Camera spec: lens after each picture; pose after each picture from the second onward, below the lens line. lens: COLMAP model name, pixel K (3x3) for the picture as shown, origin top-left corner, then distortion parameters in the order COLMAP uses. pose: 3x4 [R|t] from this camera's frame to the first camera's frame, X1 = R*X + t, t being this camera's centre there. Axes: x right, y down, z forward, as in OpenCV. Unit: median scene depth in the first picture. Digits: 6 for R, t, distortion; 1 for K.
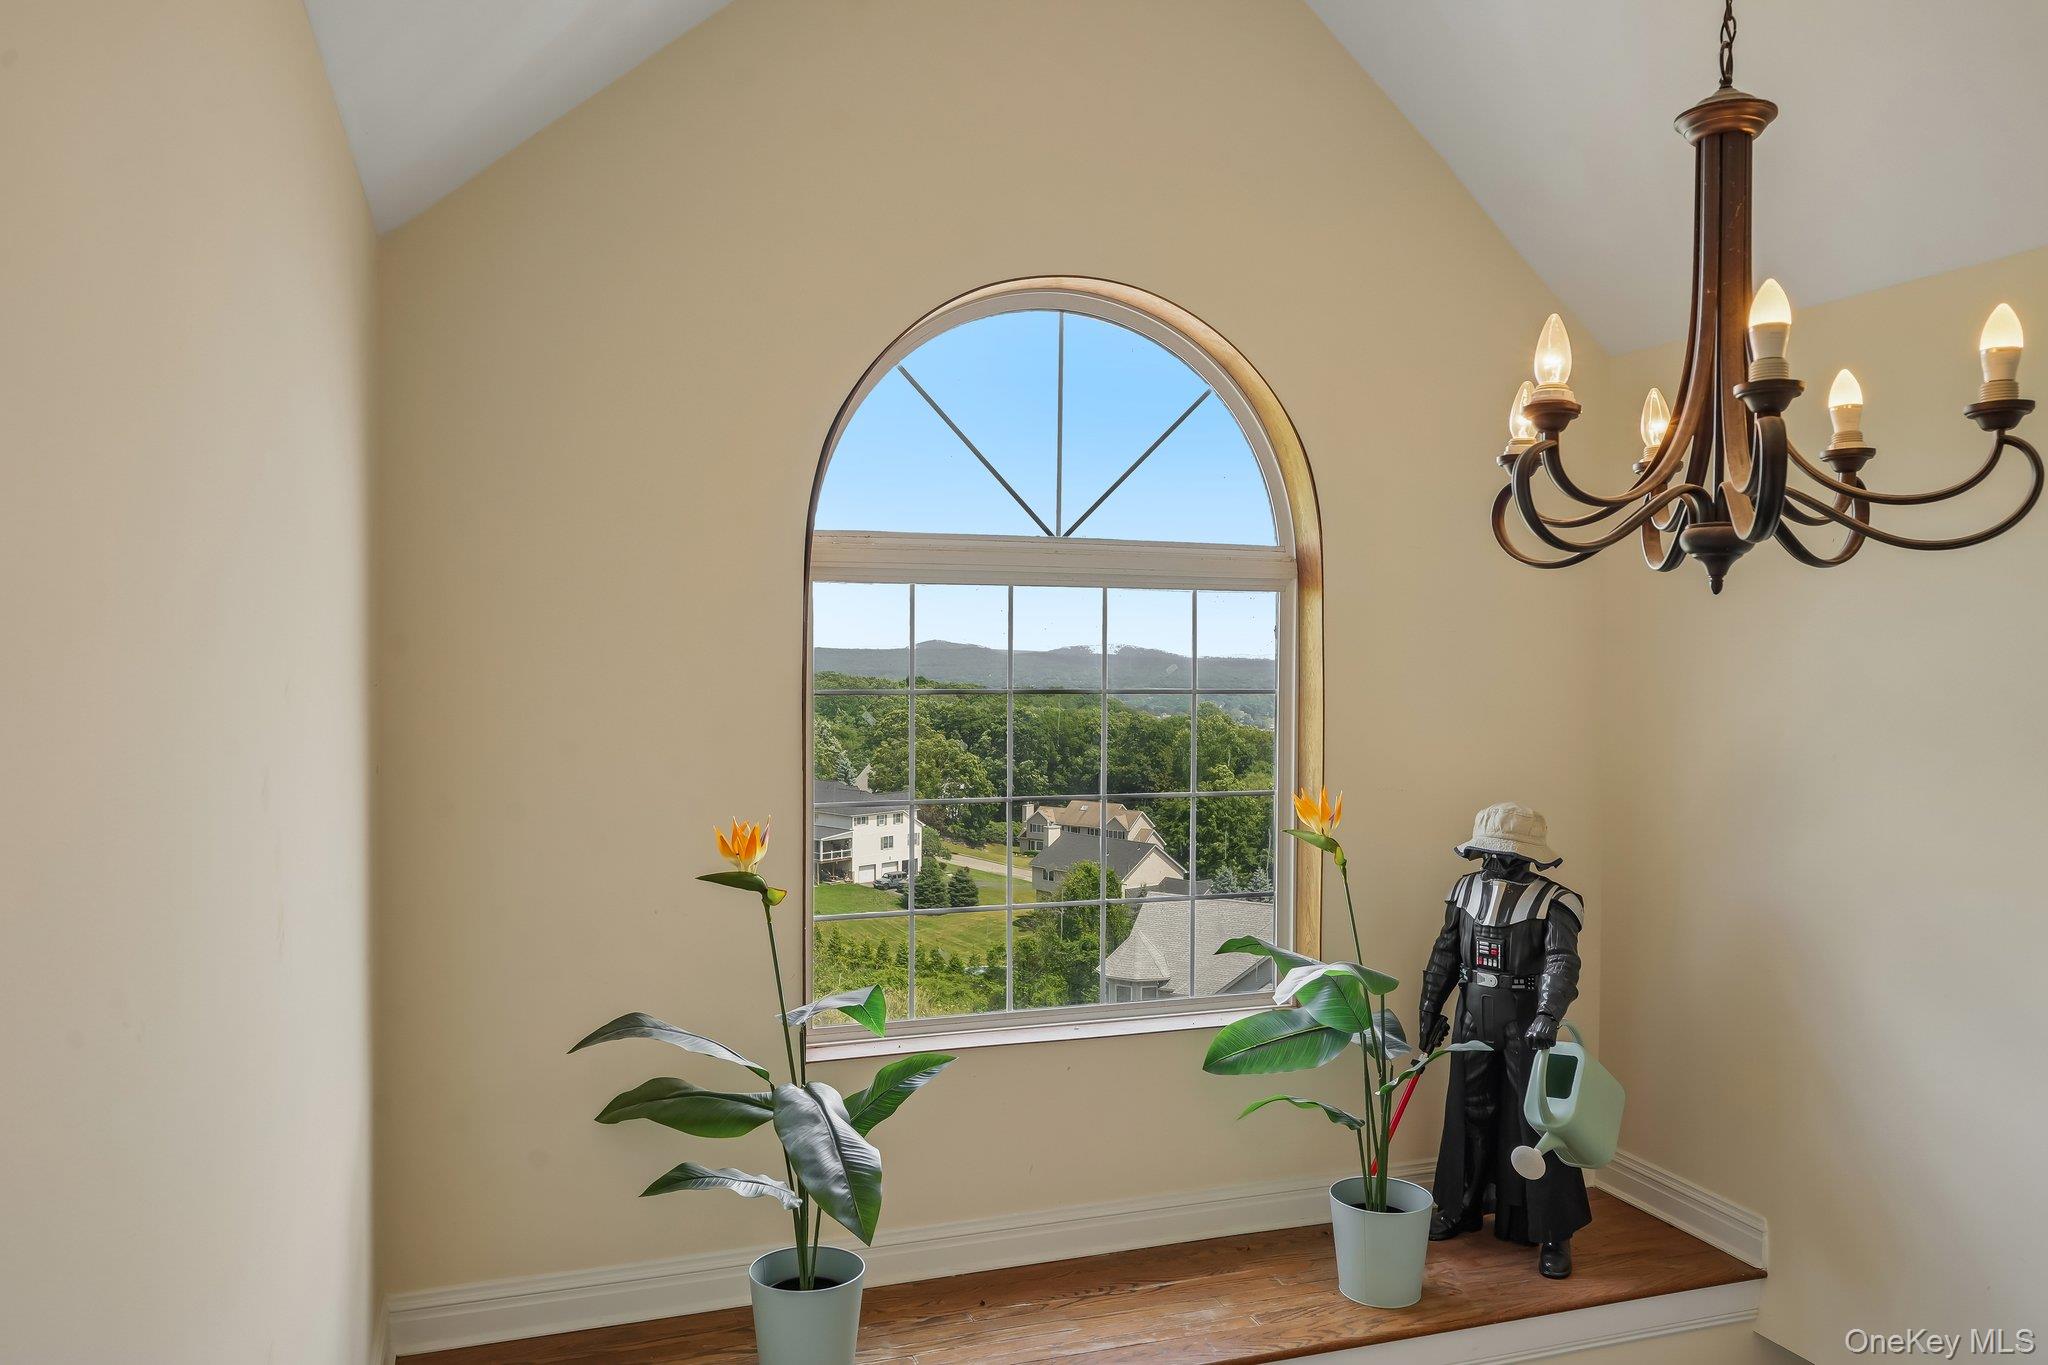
lens RADIAL K [[1445.7, 0, 1028.0], [0, 1445.7, 676.7], [0, 0, 1]] dist [0.008284, 0.000334]
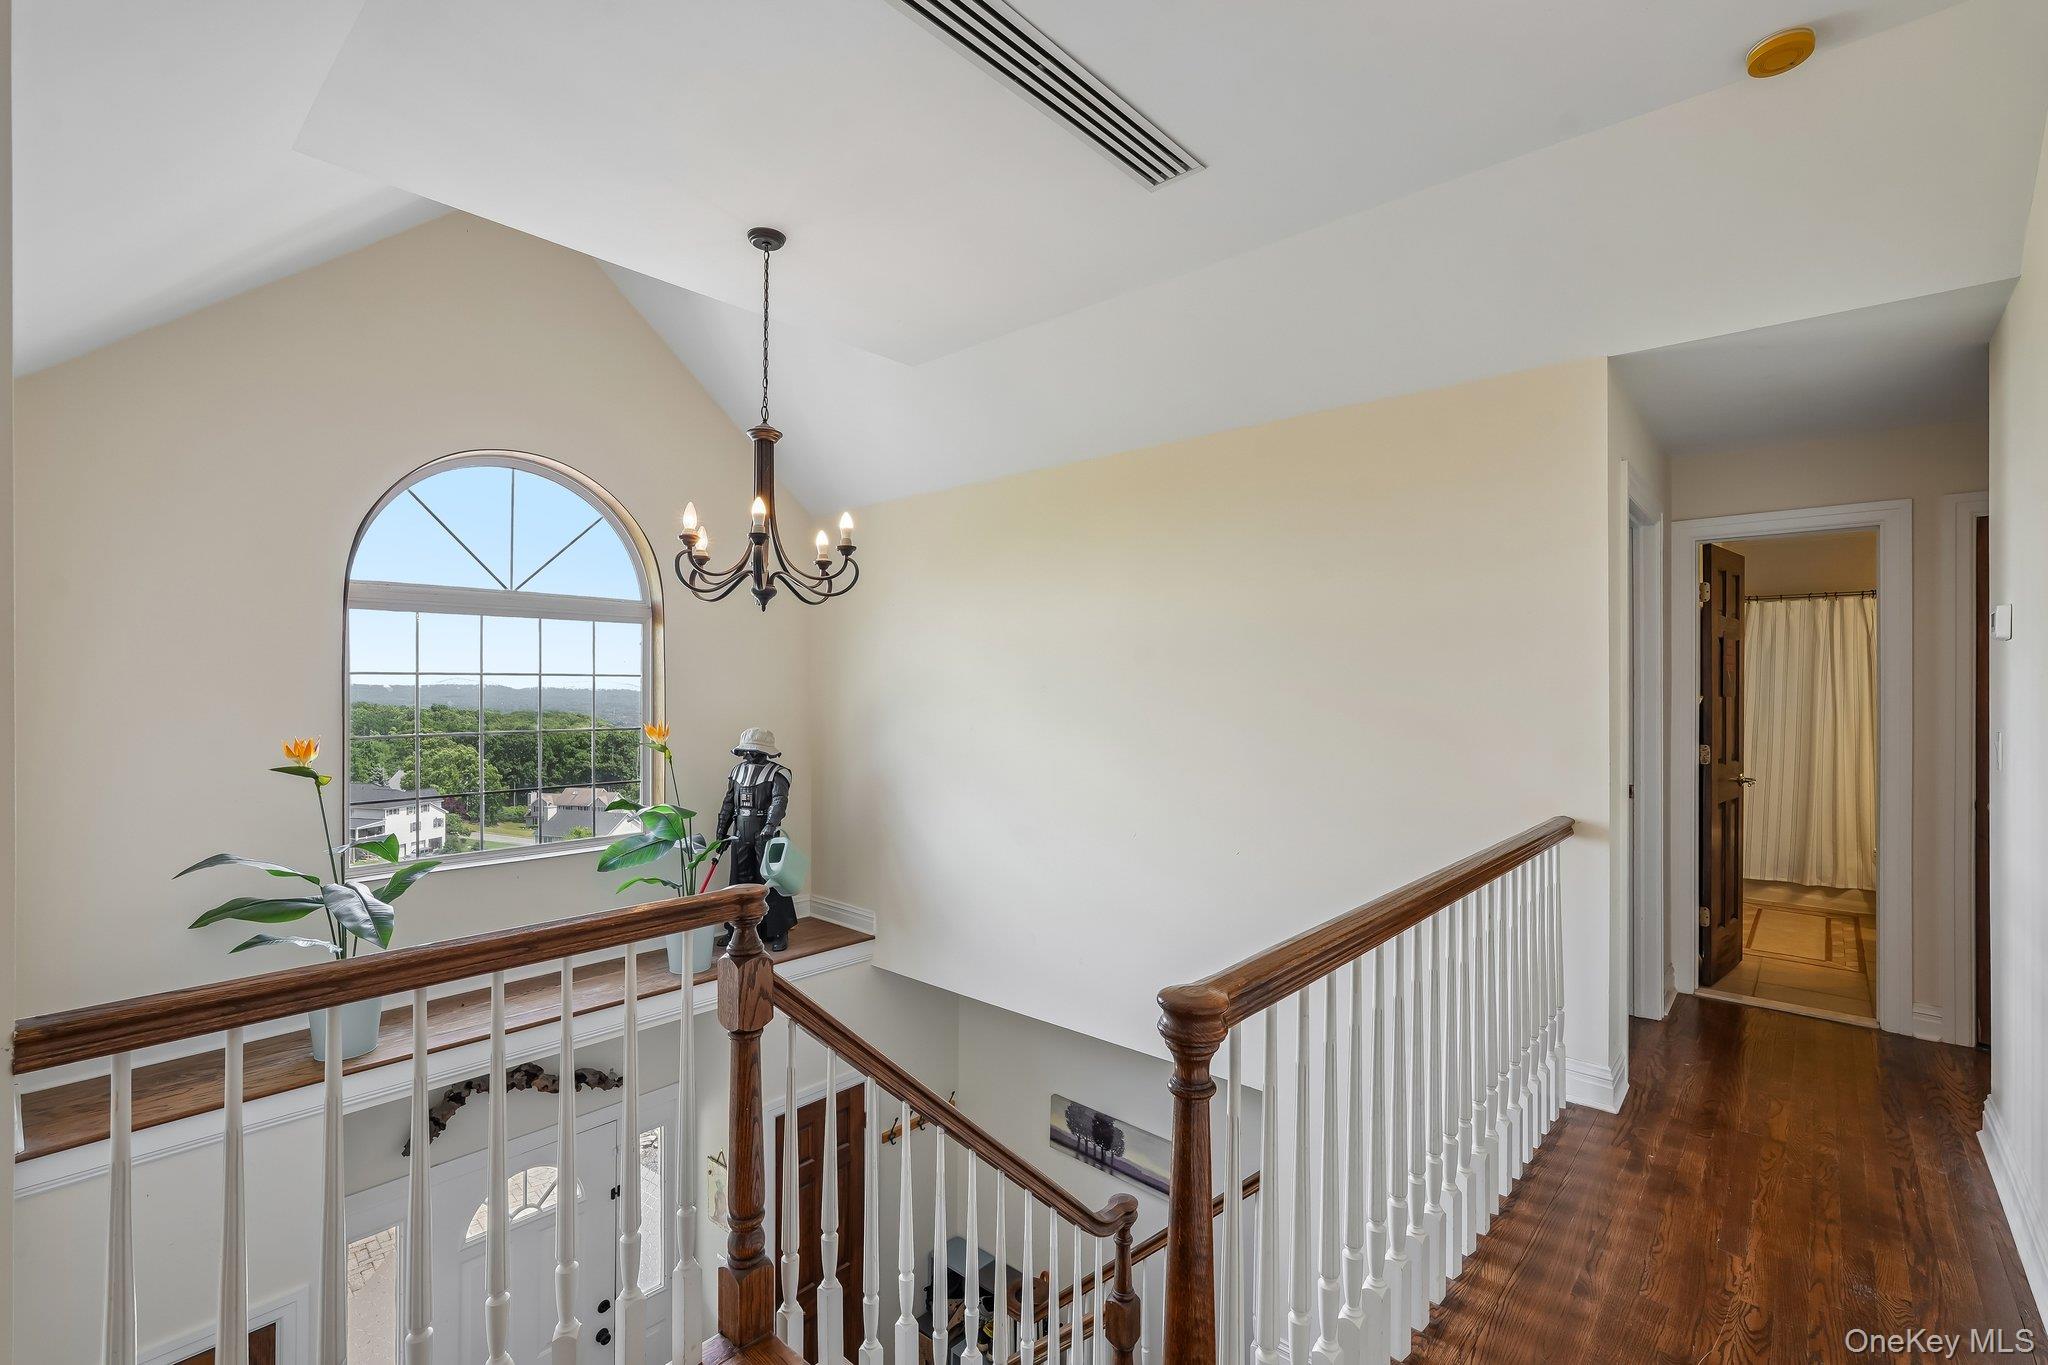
lens RADIAL K [[904.2, 0, 1008.0], [0, 904.2, 685.2], [0, 0, 1]] dist [-0.008615, 0.002098]
pose [[0.885442, -0.001248, 0.464749, 0.048575], [0.010714, 0.999785, -0.017728, 0.053967], [-0.464627, 0.020677, 0.885265, -0.324923]]
